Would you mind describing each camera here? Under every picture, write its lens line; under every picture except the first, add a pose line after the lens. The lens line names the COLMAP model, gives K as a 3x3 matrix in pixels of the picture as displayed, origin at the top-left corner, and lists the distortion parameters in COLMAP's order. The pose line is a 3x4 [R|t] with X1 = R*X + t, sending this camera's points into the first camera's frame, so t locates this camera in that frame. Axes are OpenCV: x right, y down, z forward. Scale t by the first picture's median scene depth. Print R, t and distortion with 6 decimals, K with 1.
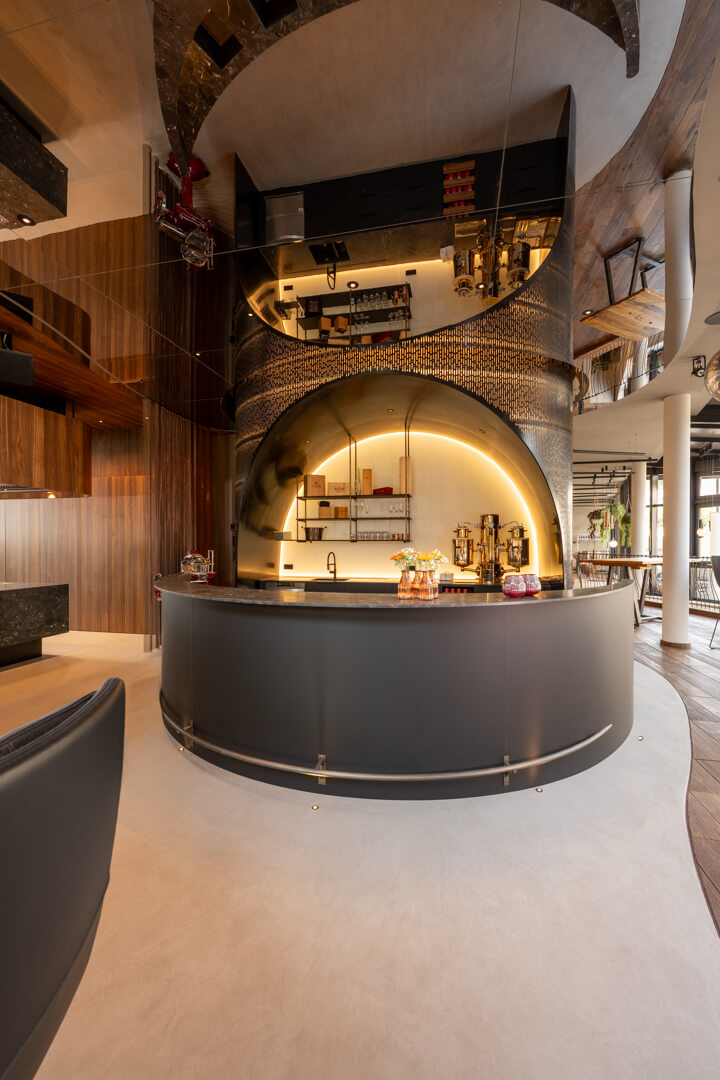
lens RADIAL K [[431.2, 0, 364.0], [0, 431.2, 545.4], [0, 0, 1]] dist [0.001740, 0.000473]
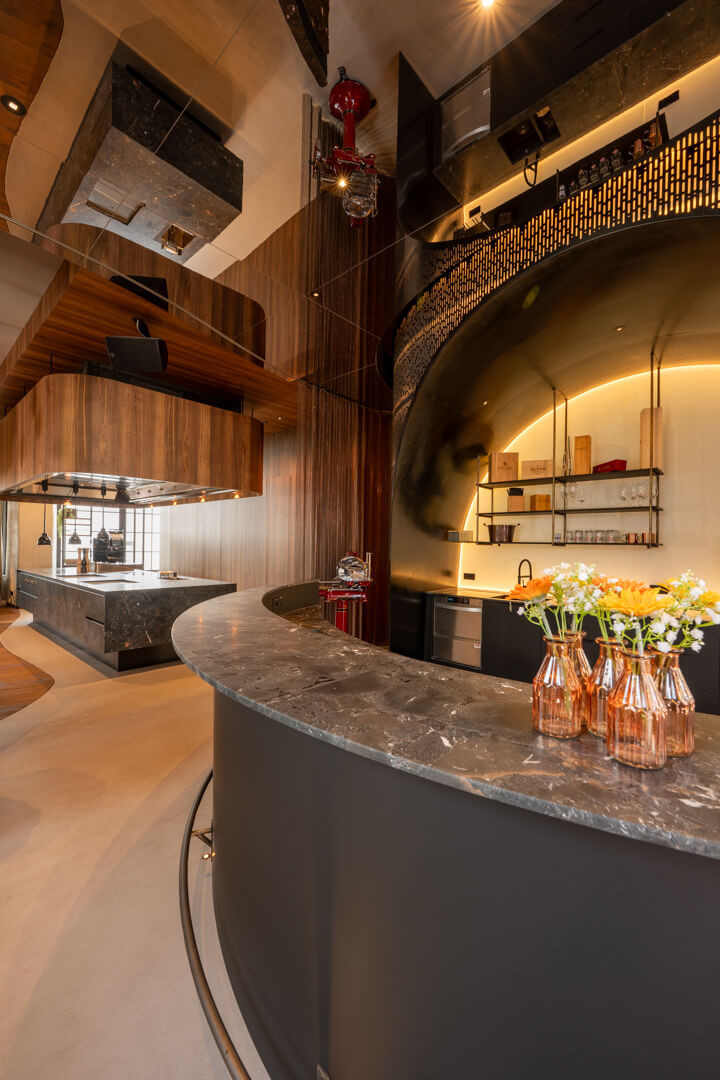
lens RADIAL K [[431.2, 0, 364.0], [0, 431.2, 545.4], [0, 0, 1]] dist [0.001740, 0.000473]
pose [[0.866922, 0.015430, -0.498204, 0.051318], [-0.018583, 0.999826, -0.001371, -0.001500], [0.498097, 0.010447, 0.867059, 0.269111]]
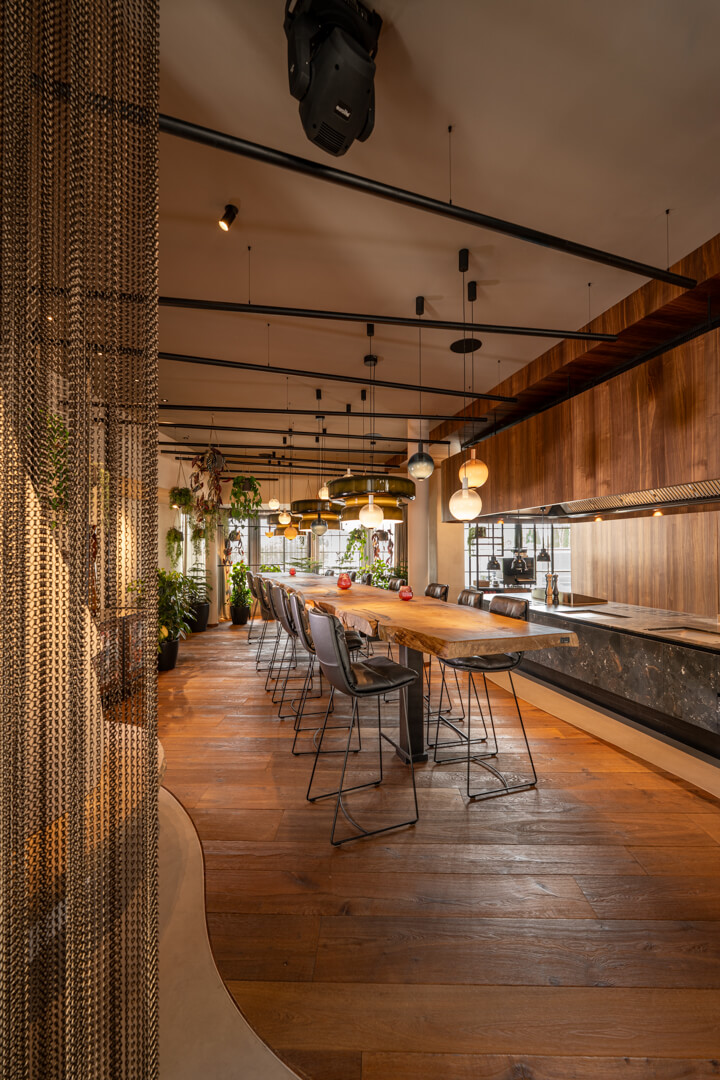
lens RADIAL K [[431.2, 0, 364.0], [0, 431.2, 545.4], [0, 0, 1]] dist [0.001740, 0.000473]
pose [[0.448337, -0.012112, -0.893783, -0.510172], [-0.001852, 0.999893, -0.014479, -0.032666], [0.893863, 0.008147, 0.448266, 0.088918]]
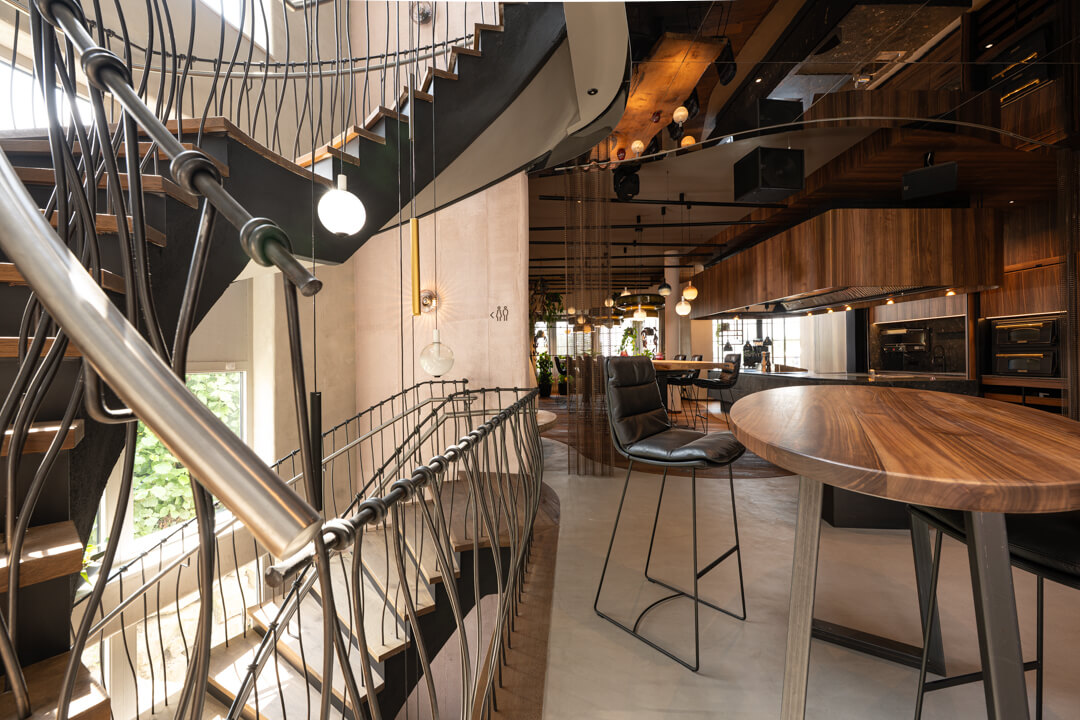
lens RADIAL K [[431.2, 0, 540.8], [0, 431.2, 354.5], [0, 0, 1]] dist [0.001740, 0.000473]
pose [[0.250165, -0.006698, -0.968180, 0.012020], [0.007747, 0.999958, -0.004916, 0.026498], [0.968172, -0.006270, 0.250206, -0.181549]]
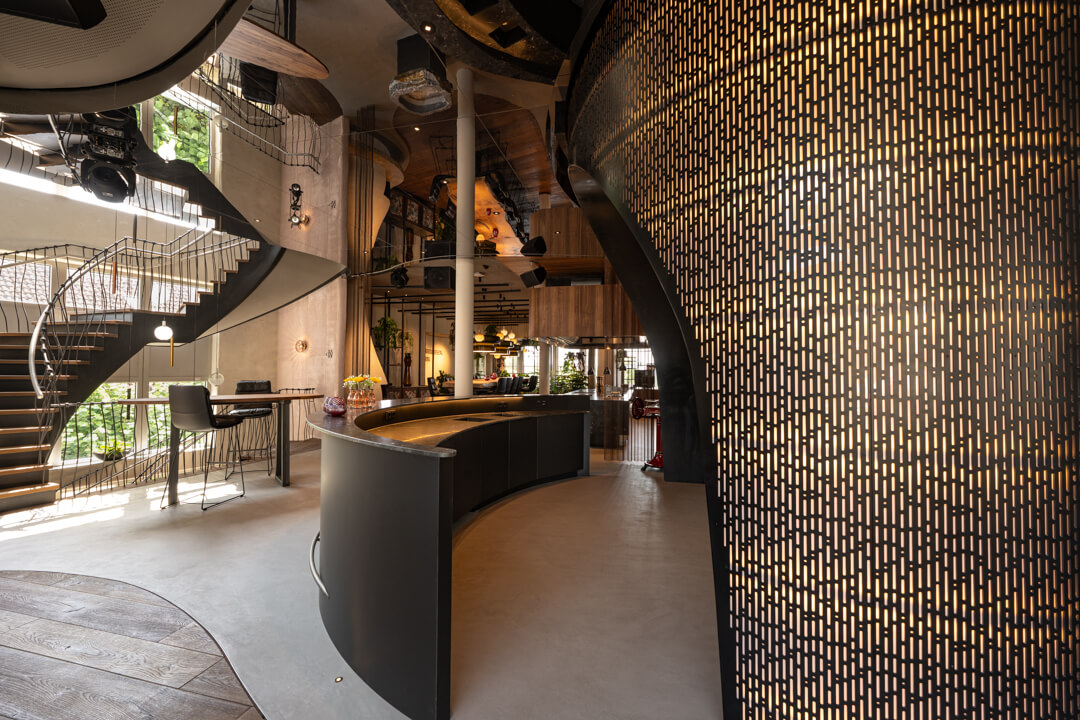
lens RADIAL K [[429.1, 0, 540.0], [0, 429.1, 360.0], [0, 0, 1]] dist [-0.001129, -0.000070]
pose [[-0.016529, -0.022721, -0.999605, 0.662007], [-0.012585, 0.999667, -0.022514, -0.007413], [0.999784, 0.012208, -0.016809, 0.675590]]
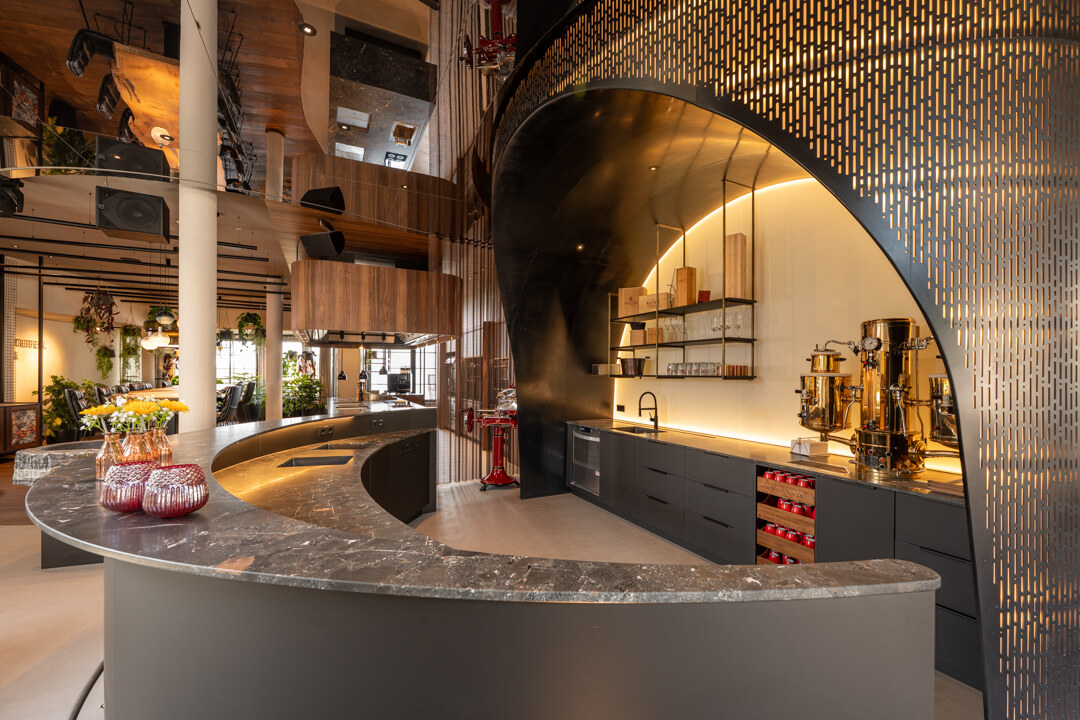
lens RADIAL K [[433.5, 0, 541.2], [0, 433.5, 370.5], [0, 0, 1]] dist [0.000238, 0.000048]
pose [[0.630429, -0.002628, -0.776243, 0.400540], [-0.010644, 0.999871, -0.012030, -0.010302], [0.776174, 0.015846, 0.630319, 0.431947]]
